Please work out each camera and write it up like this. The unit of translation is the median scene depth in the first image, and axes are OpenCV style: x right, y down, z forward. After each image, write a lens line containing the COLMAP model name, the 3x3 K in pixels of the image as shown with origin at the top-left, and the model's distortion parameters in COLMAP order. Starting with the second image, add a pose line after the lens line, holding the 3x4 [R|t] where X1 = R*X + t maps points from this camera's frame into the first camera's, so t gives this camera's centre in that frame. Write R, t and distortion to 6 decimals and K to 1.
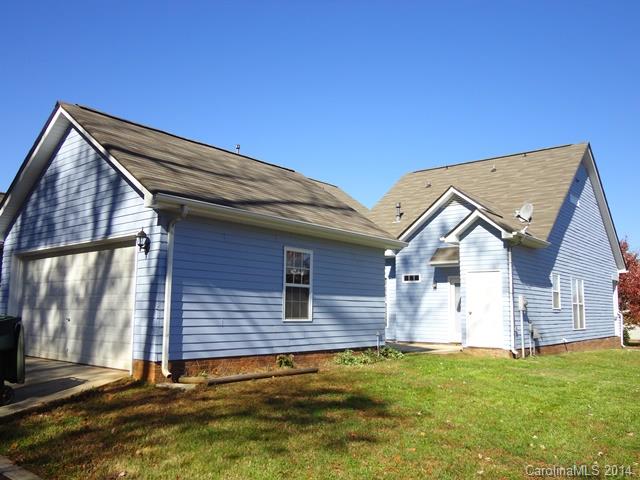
lens RADIAL K [[539.6, 0, 317.6], [0, 539.6, 240.5], [0, 0, 1]] dist [-0.052646, 0.006753]
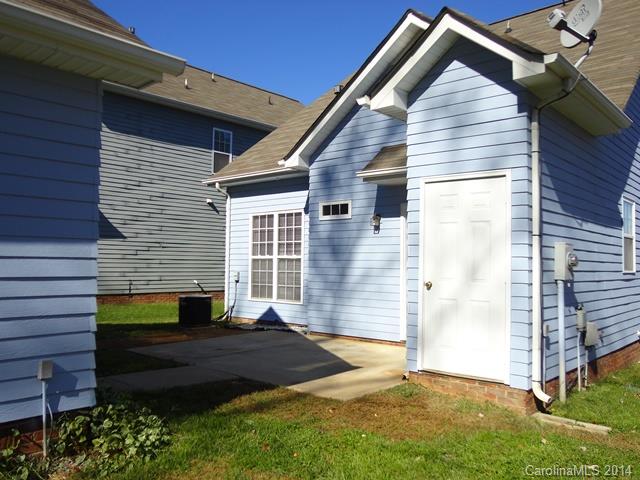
lens RADIAL K [[539.6, 0, 322.8], [0, 539.6, 240.3], [0, 0, 1]] dist [-0.052646, 0.006753]
pose [[0.999520, -0.000067, -0.030992, 0.213494], [0.002729, 0.996304, 0.085853, 0.066209], [0.030872, -0.085896, 0.995826, 0.593558]]
